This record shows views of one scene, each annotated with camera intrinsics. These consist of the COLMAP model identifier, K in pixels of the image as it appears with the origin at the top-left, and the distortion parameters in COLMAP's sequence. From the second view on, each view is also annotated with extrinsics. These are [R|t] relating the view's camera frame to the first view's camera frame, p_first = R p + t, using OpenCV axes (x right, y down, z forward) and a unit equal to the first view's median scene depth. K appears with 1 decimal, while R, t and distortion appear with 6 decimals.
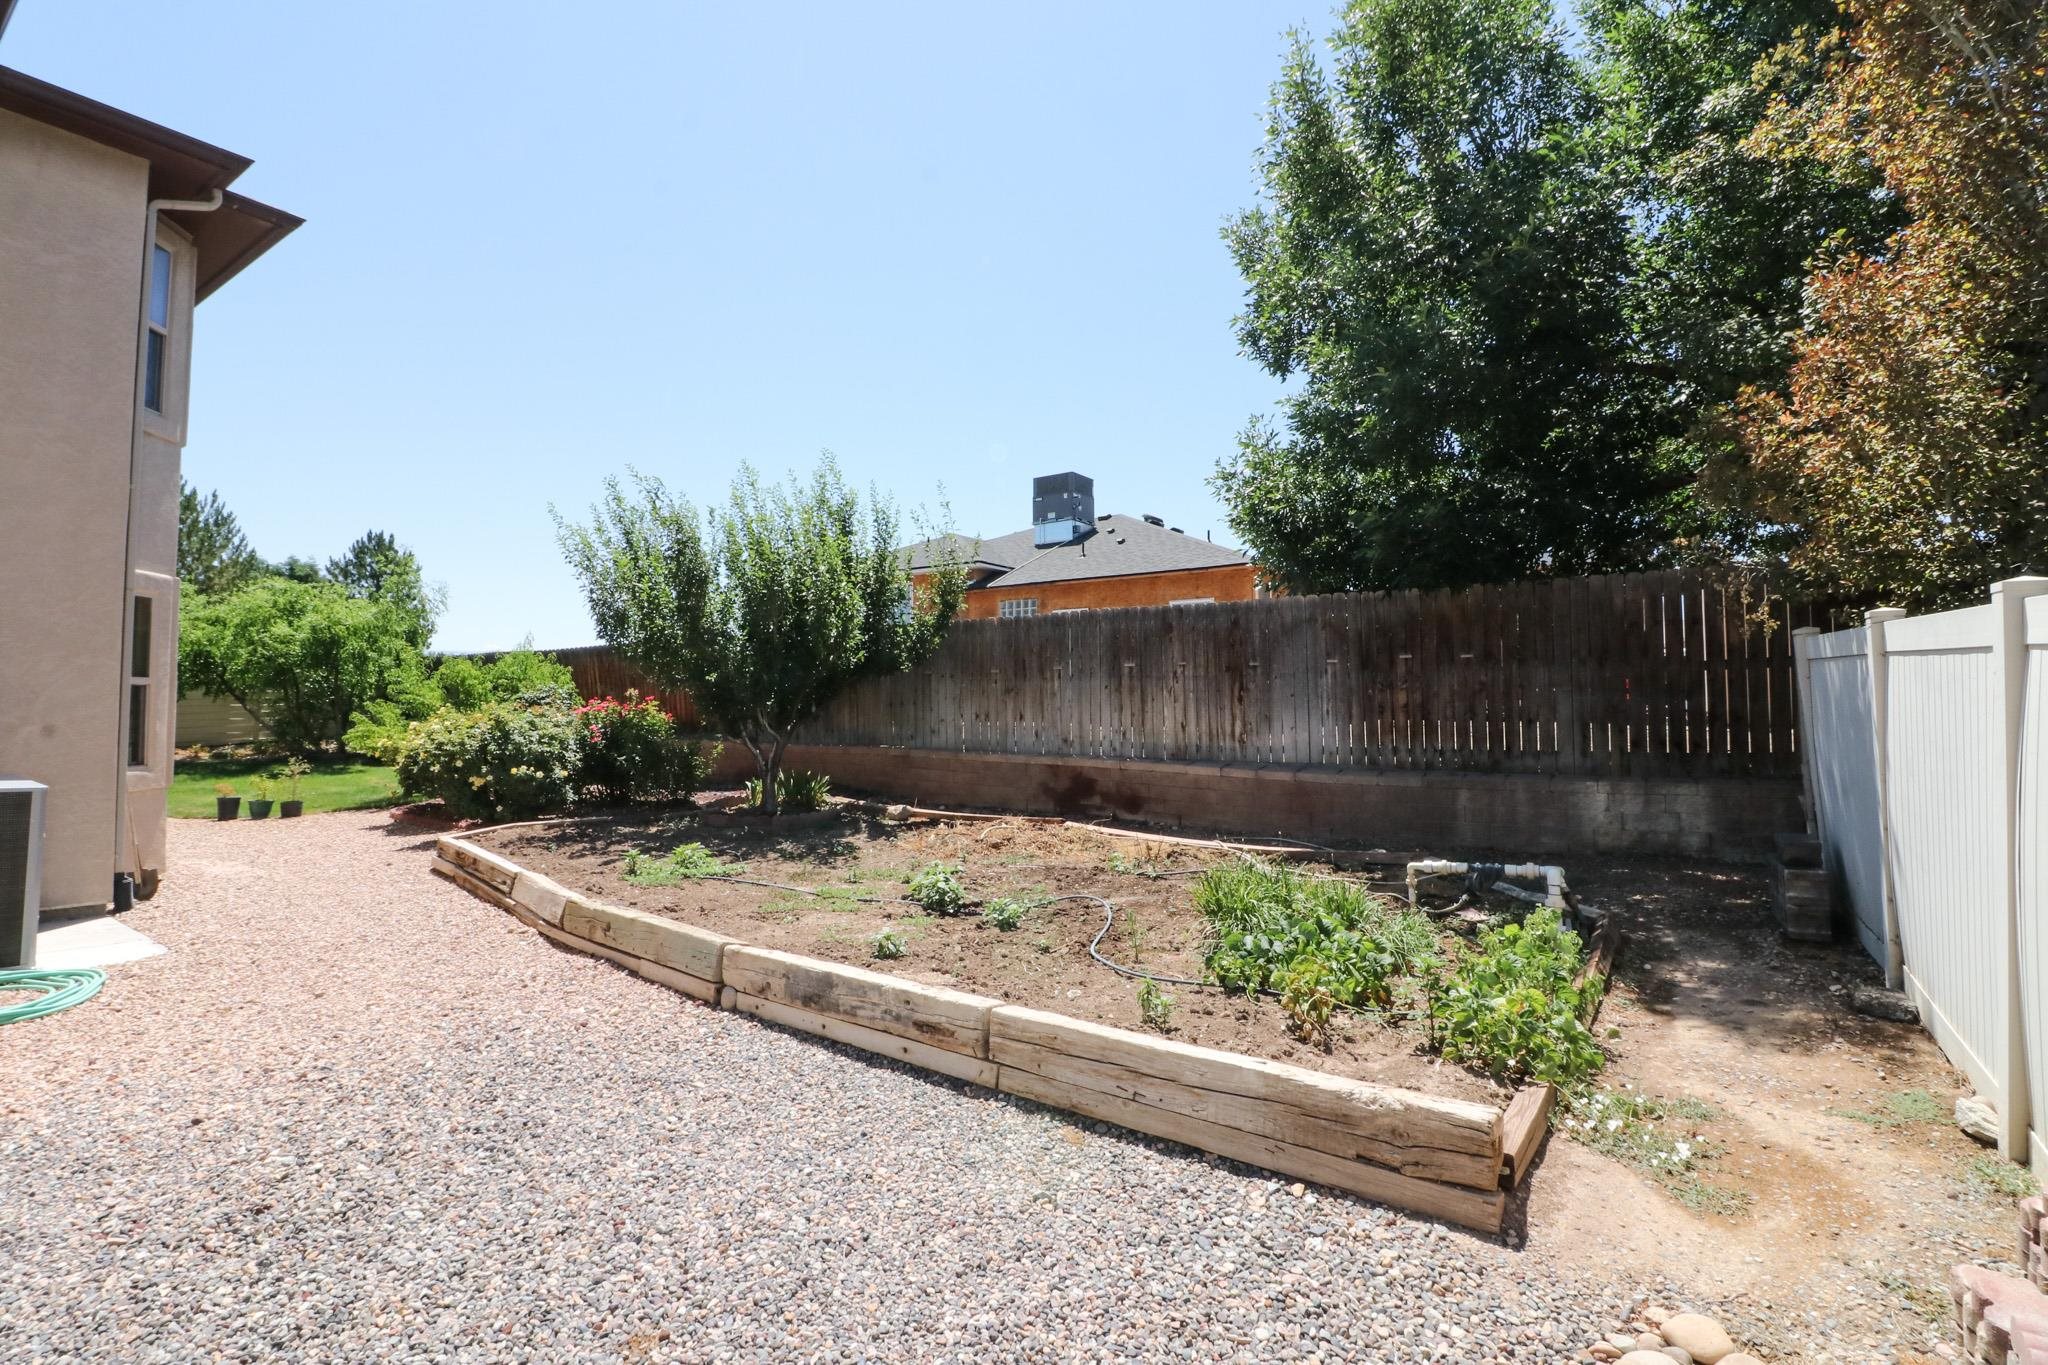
lens RADIAL K [[935.4, 0, 1015.7], [0, 935.4, 660.9], [0, 0, 1]] dist [0.003271, -0.015127]
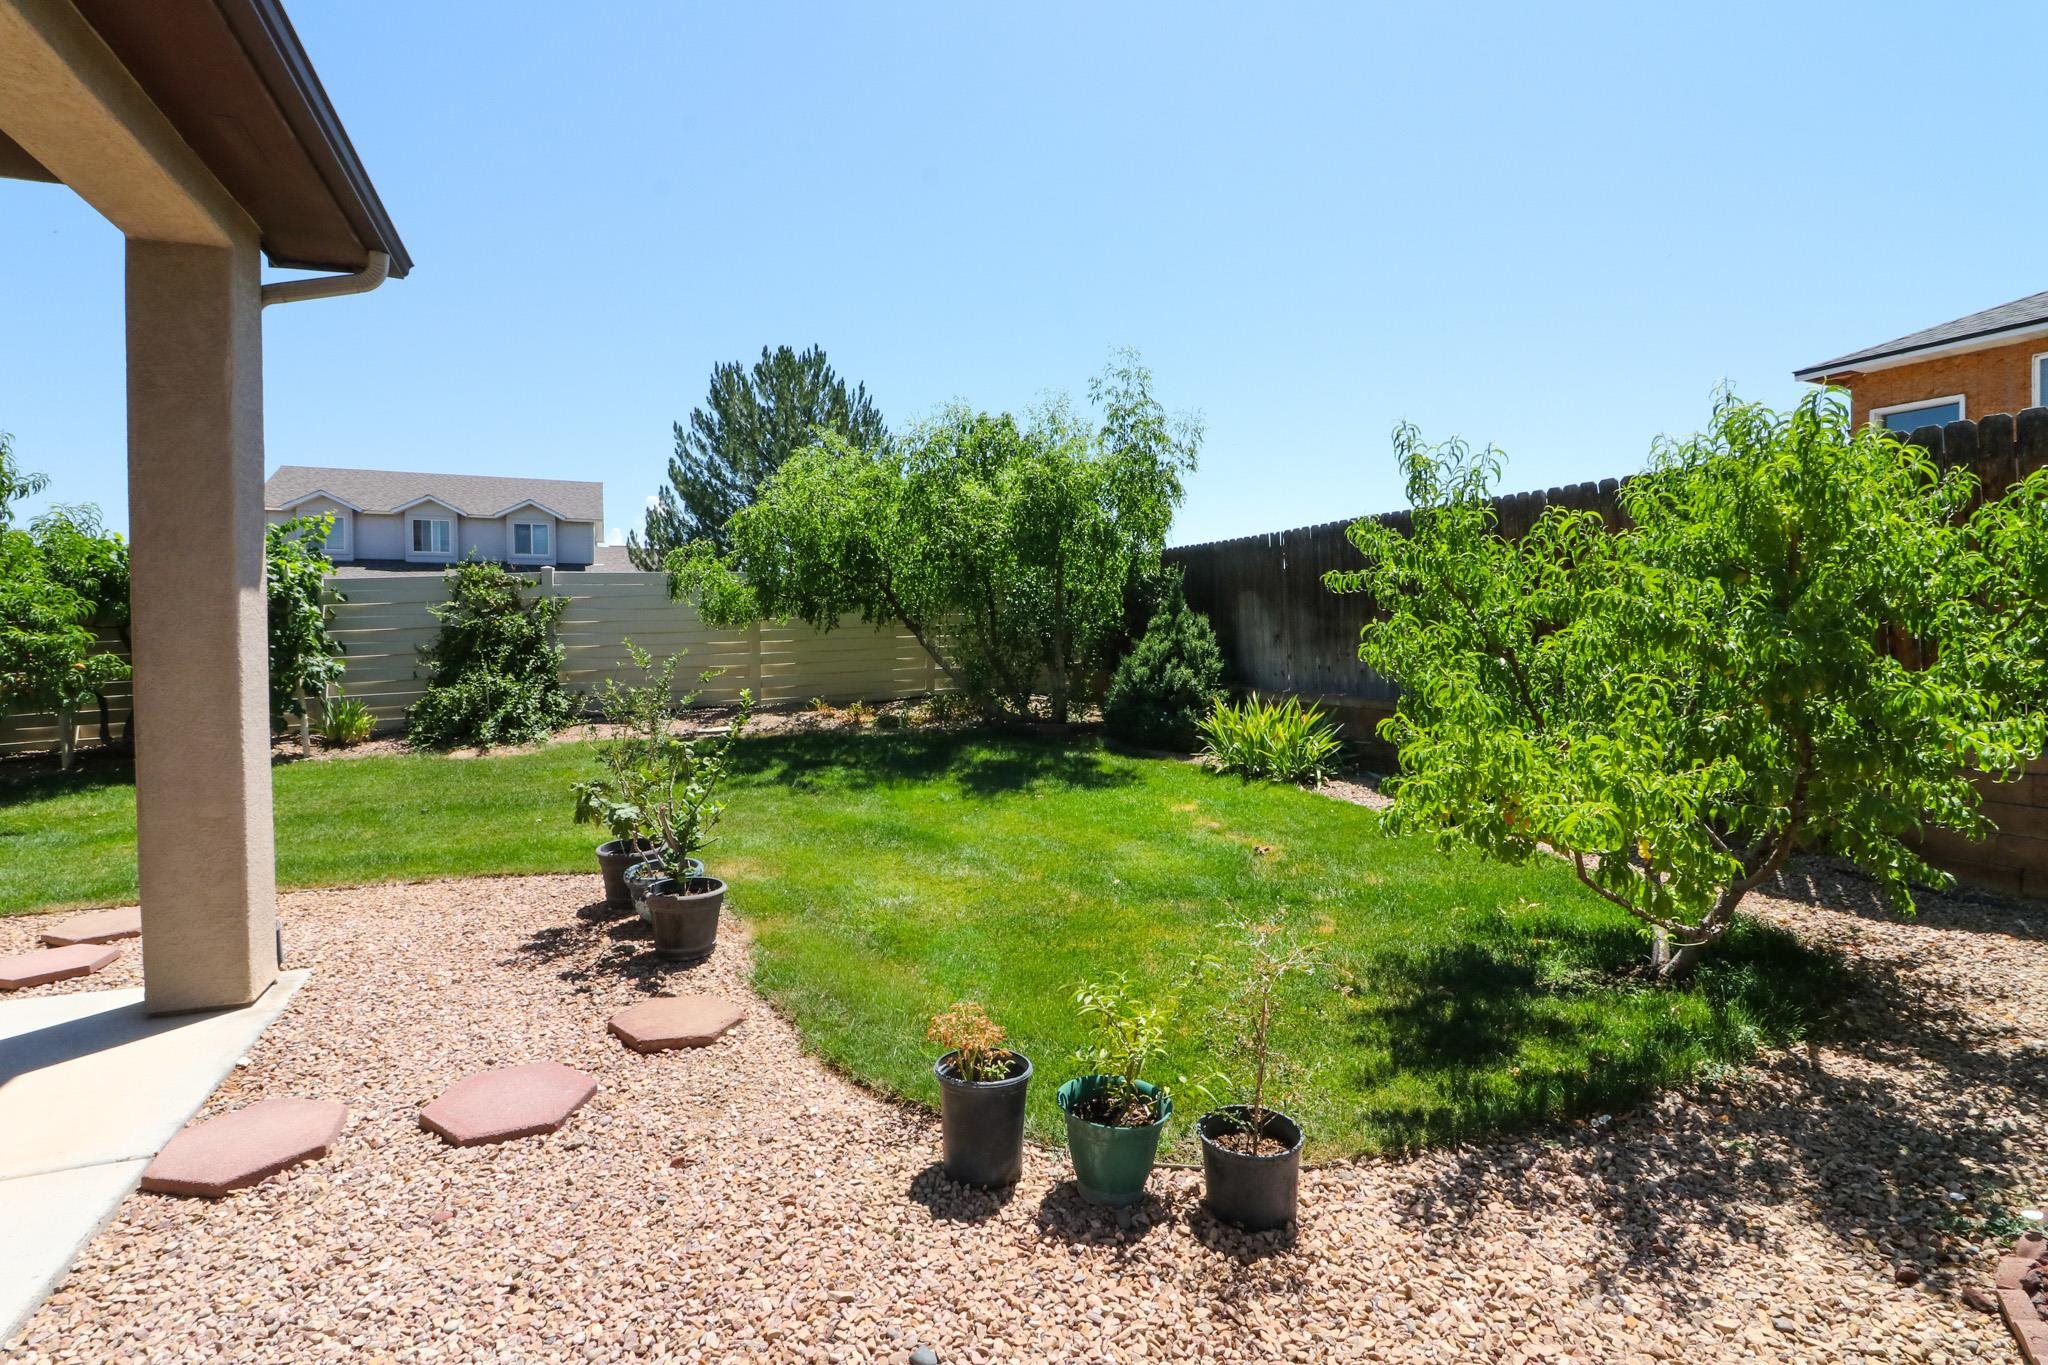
lens RADIAL K [[935.4, 0, 1015.7], [0, 935.4, 660.9], [0, 0, 1]] dist [0.003271, -0.015127]
pose [[0.850054, 0.007900, -0.526636, -0.475743], [0.031989, 0.997267, 0.066593, 0.025694], [0.525723, -0.073454, 0.847479, 0.543225]]
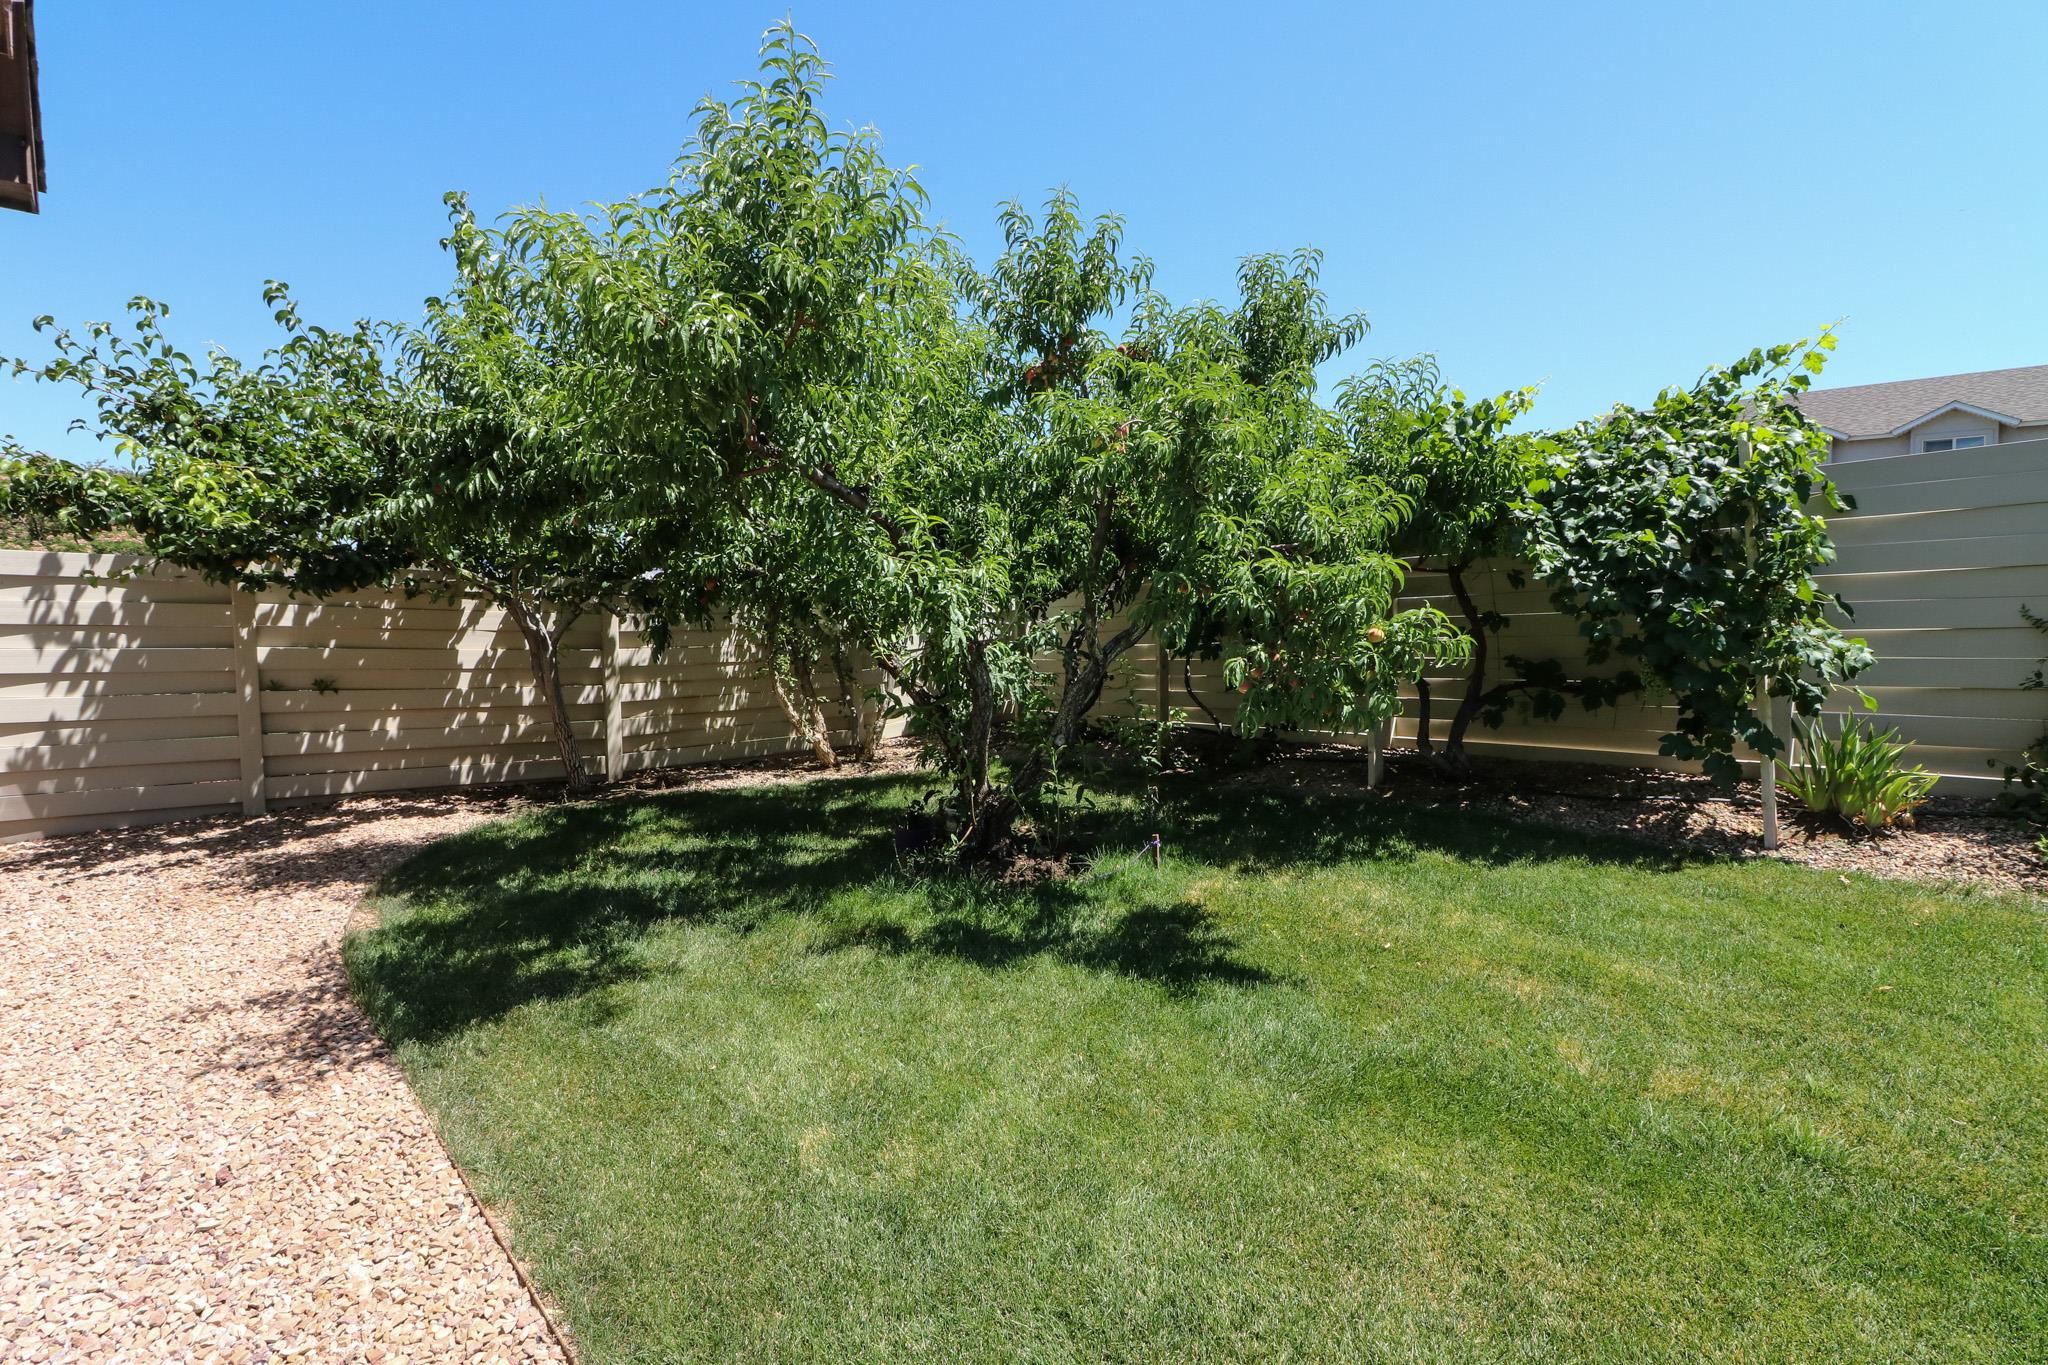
lens RADIAL K [[935.4, 0, 1015.7], [0, 935.4, 660.9], [0, 0, 1]] dist [0.003271, -0.015127]
pose [[-0.188703, 0.053391, -0.980582, -0.817780], [0.042431, 0.998032, 0.046176, 0.034894], [0.981117, -0.032893, -0.190597, 0.629742]]
